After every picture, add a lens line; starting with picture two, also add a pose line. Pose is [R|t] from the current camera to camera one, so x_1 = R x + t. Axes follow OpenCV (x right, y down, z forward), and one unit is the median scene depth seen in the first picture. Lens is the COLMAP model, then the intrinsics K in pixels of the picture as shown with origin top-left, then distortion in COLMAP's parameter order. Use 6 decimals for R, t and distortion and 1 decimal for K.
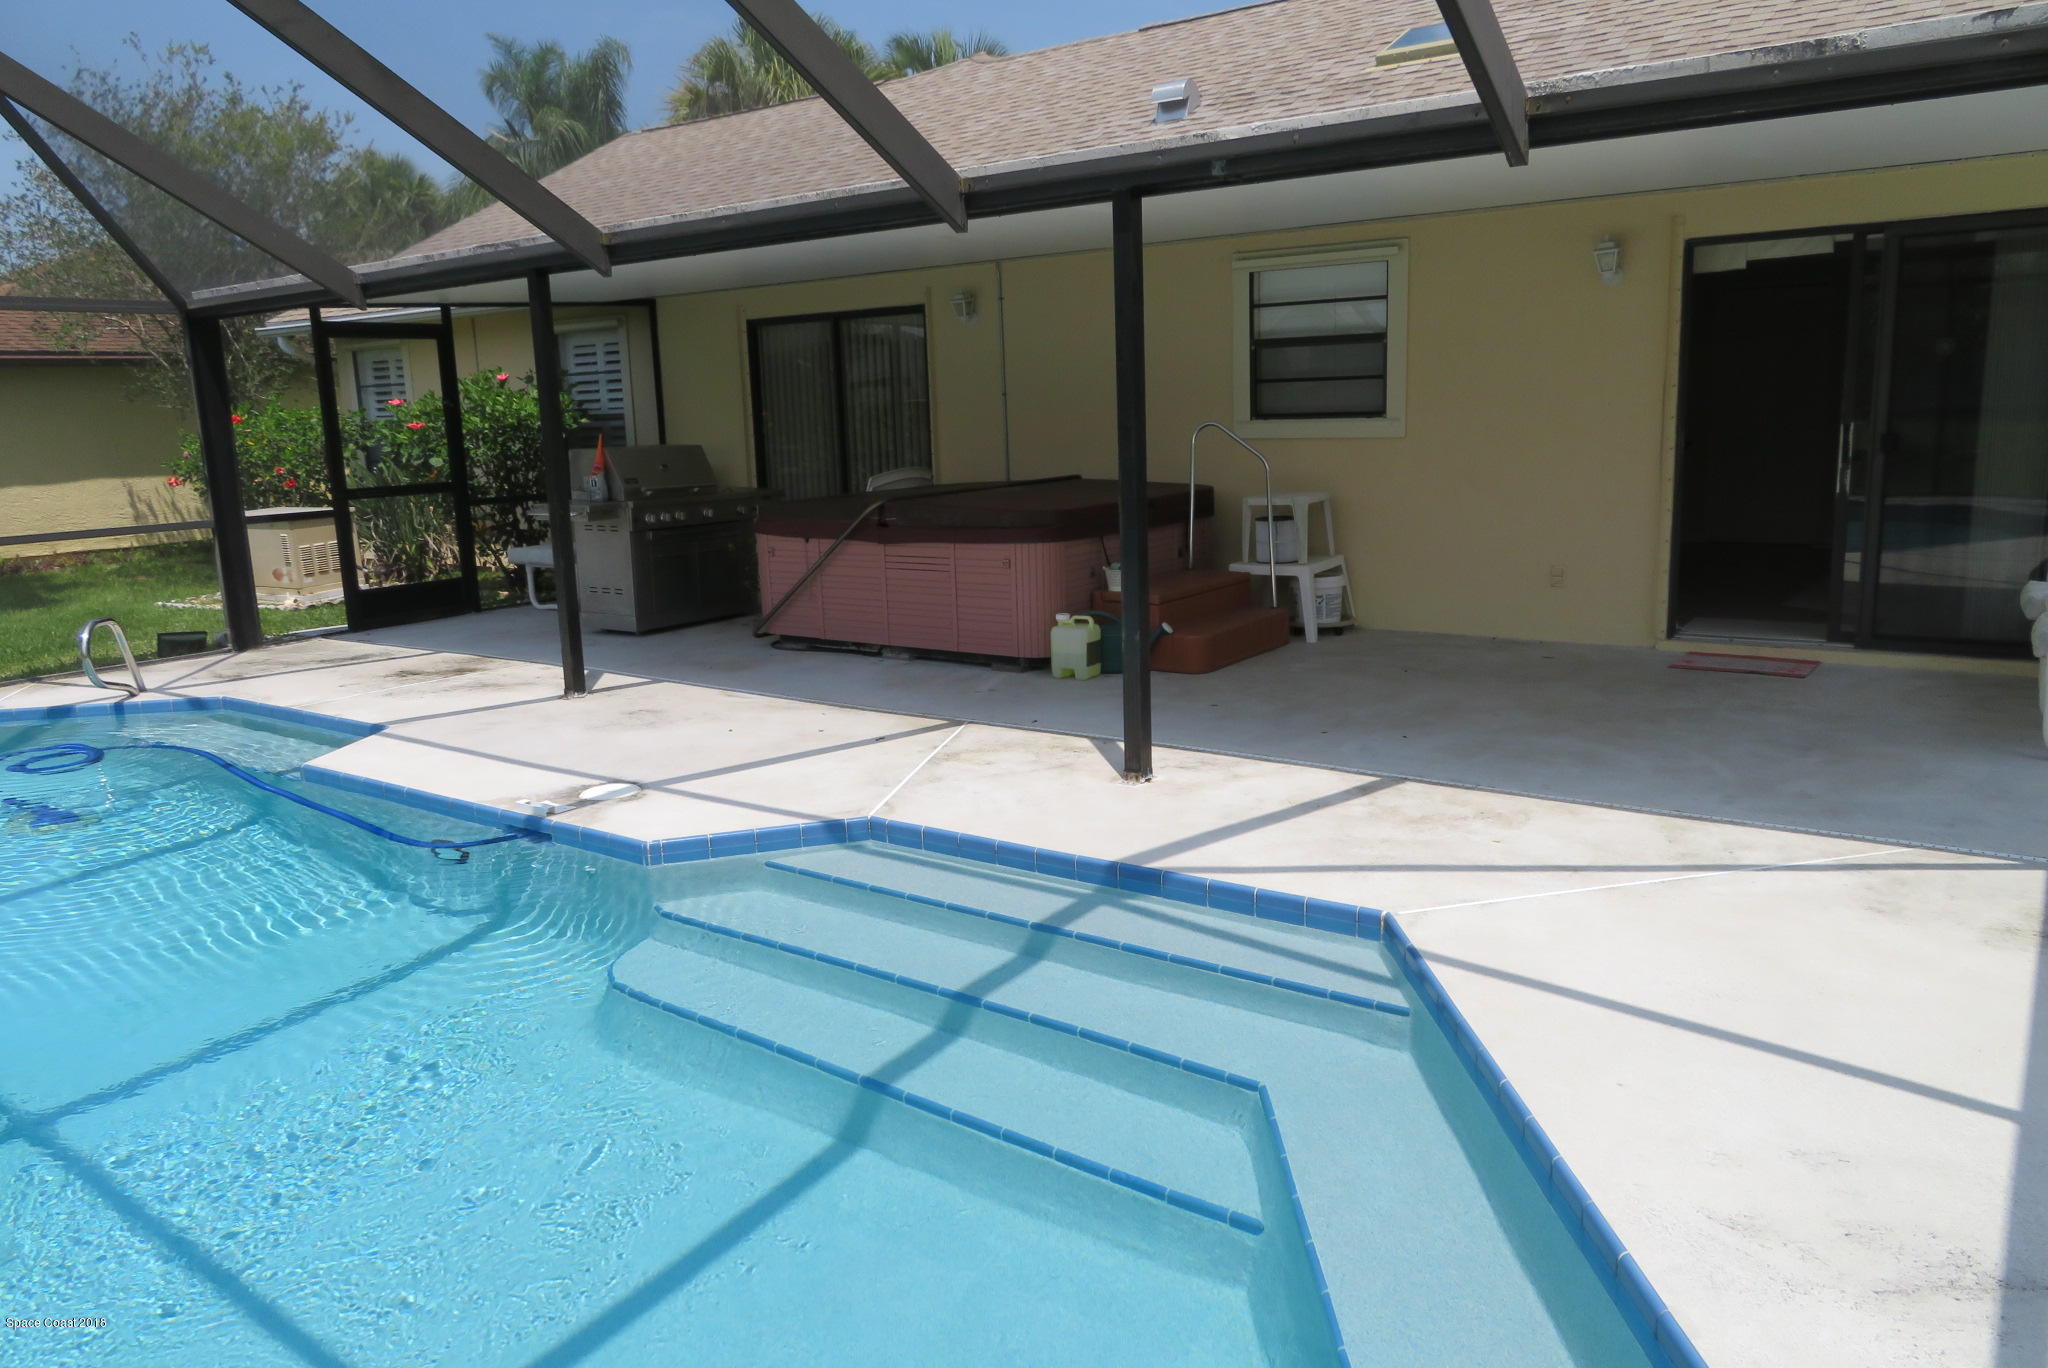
lens RADIAL K [[1464.0, 0, 1059.2], [0, 1464.0, 695.0], [0, 0, 1]] dist [-0.053142, 0.035623]
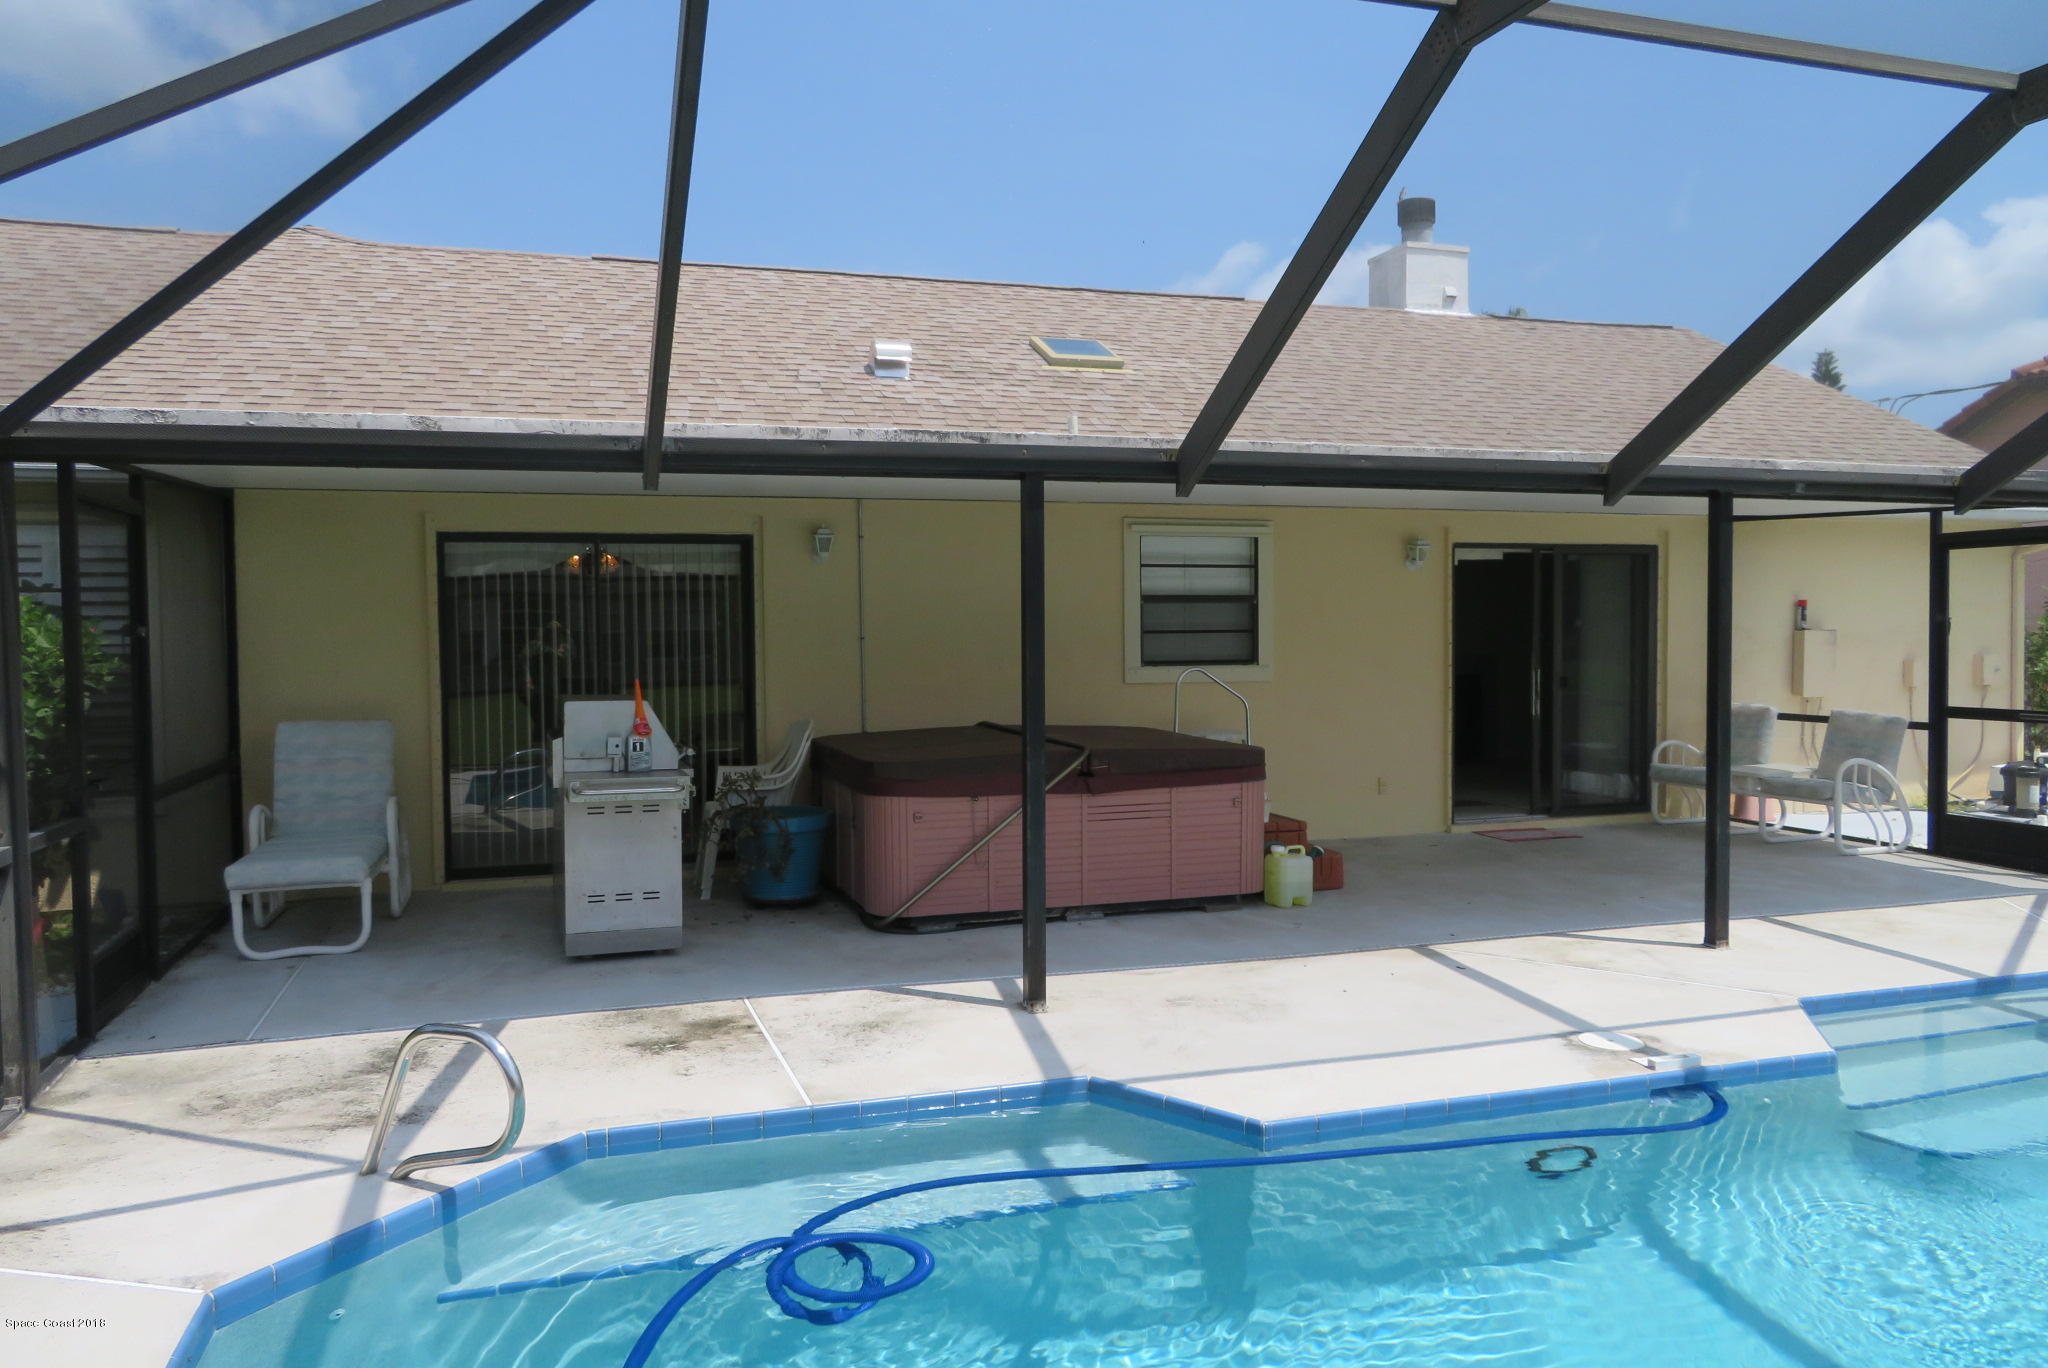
lens RADIAL K [[1443.3, 0, 1024.0], [0, 1443.3, 684.0], [0, 0, 1]] dist [0.001163, 0.000568]
pose [[0.601943, -0.004585, 0.798526, -0.833940], [0.147240, 0.983475, -0.105345, -0.078180], [-0.784847, 0.180987, 0.592671, 0.453729]]
